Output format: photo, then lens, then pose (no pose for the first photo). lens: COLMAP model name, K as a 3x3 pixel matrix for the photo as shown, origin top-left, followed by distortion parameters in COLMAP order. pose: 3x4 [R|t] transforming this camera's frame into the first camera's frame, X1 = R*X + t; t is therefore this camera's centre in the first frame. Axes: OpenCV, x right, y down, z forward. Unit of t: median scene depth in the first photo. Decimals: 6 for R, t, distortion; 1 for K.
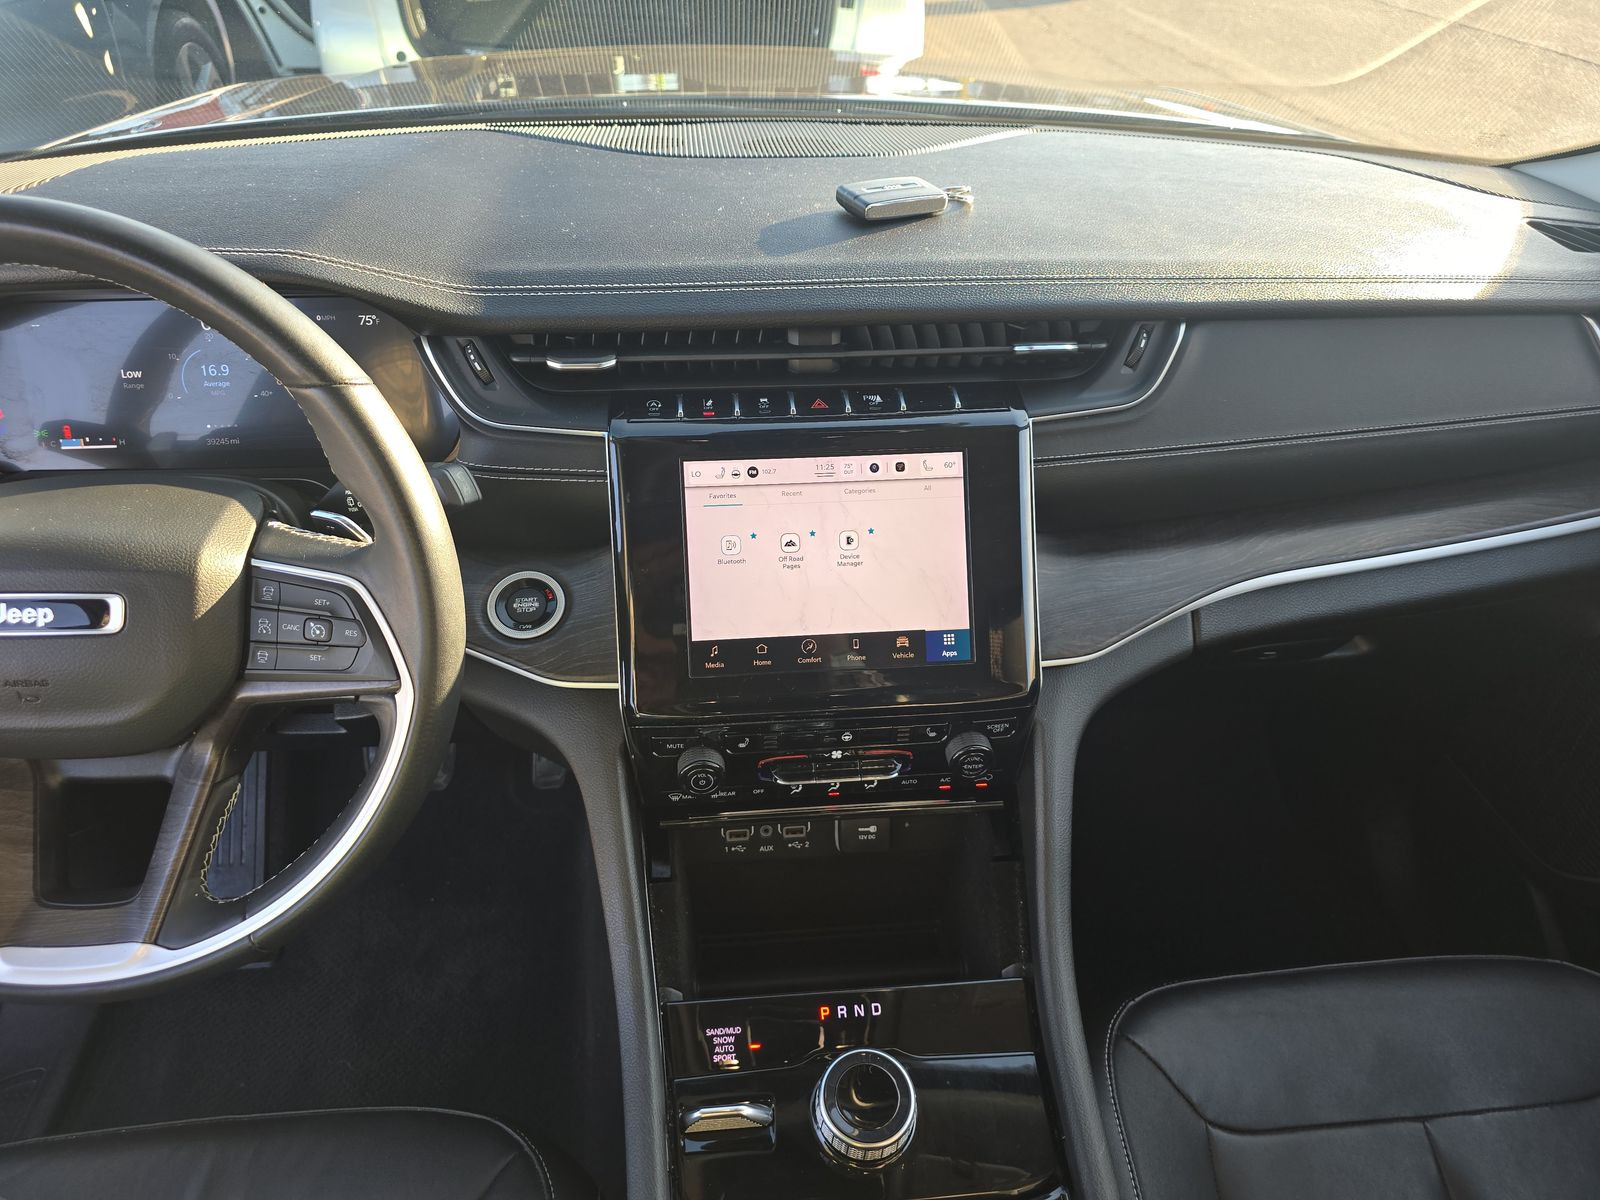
lens RADIAL K [[1082.7, 0, 802.2], [0, 1082.7, 597.1], [0, 0, 1]] dist [0.033669, -0.038430]
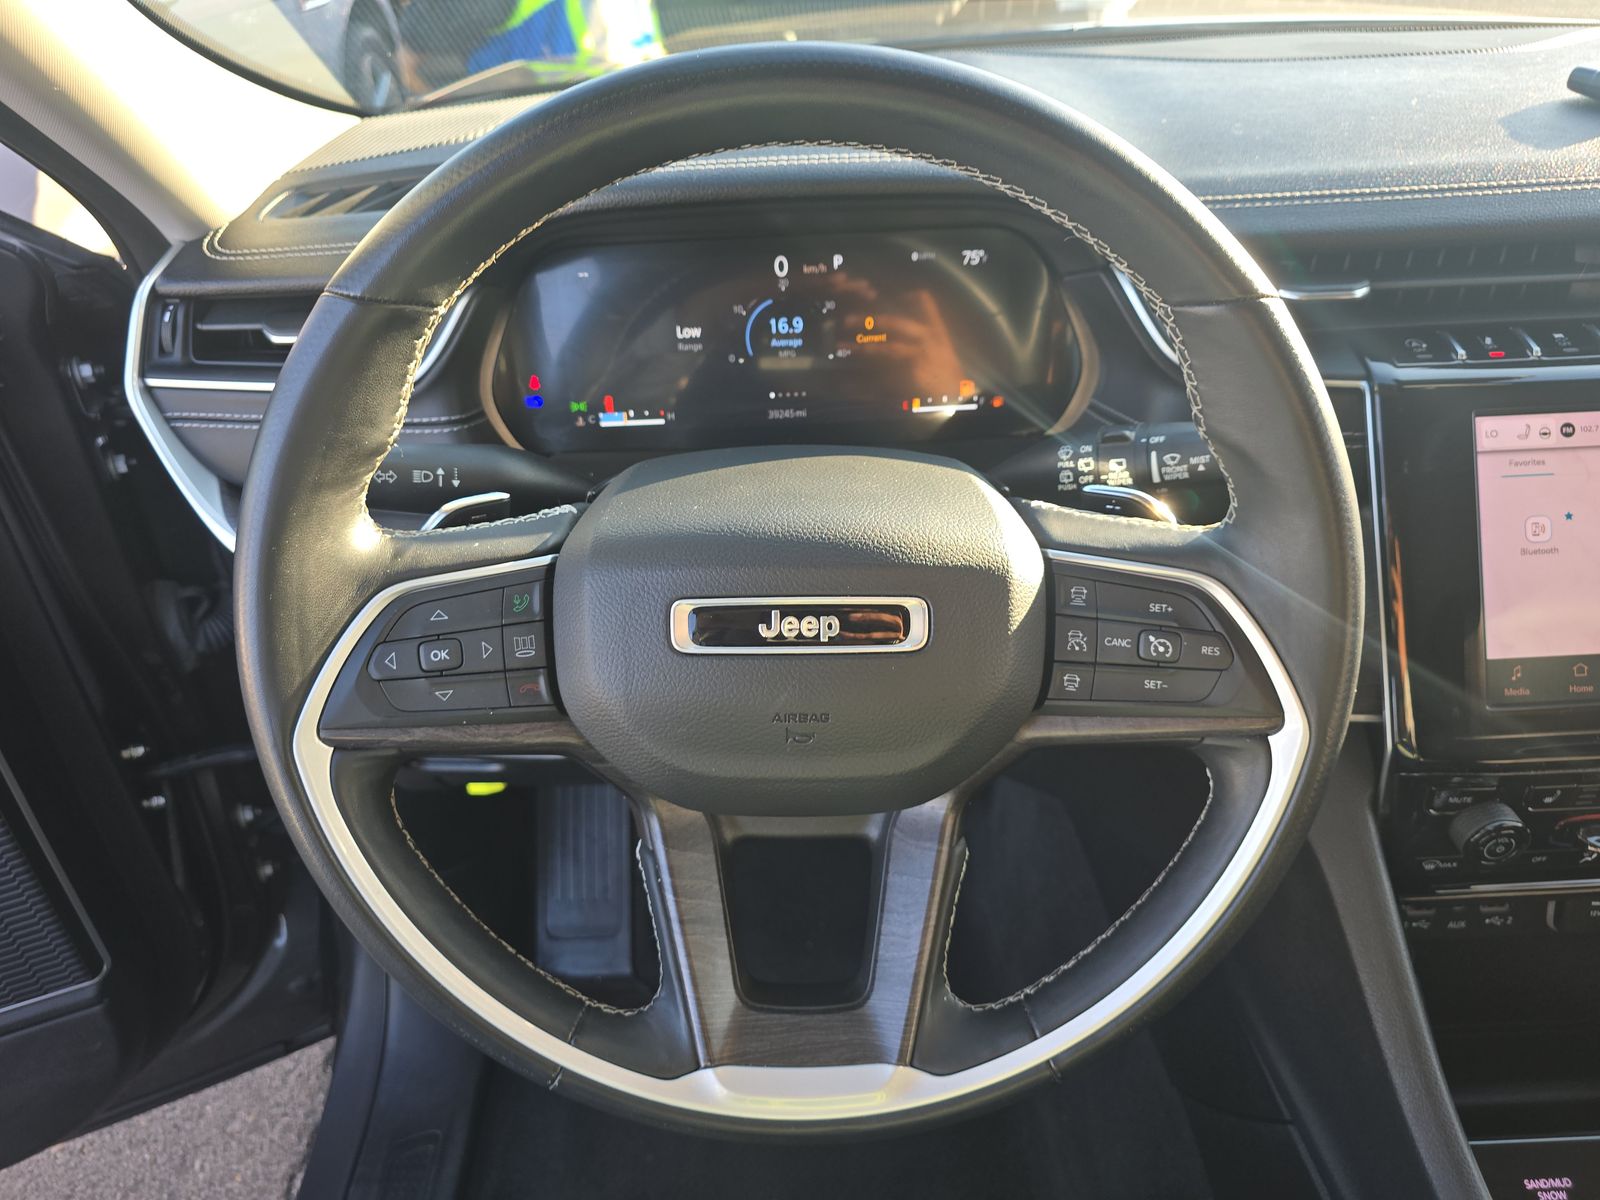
lens RADIAL K [[1082.7, 0, 783.8], [0, 1082.7, 596.5], [0, 0, 1]] dist [0.033669, -0.038430]
pose [[0.995729, -0.004411, -0.092214, -0.514269], [0.003803, 0.999970, -0.006774, 0.001095], [0.092241, 0.006394, 0.995716, 0.209662]]
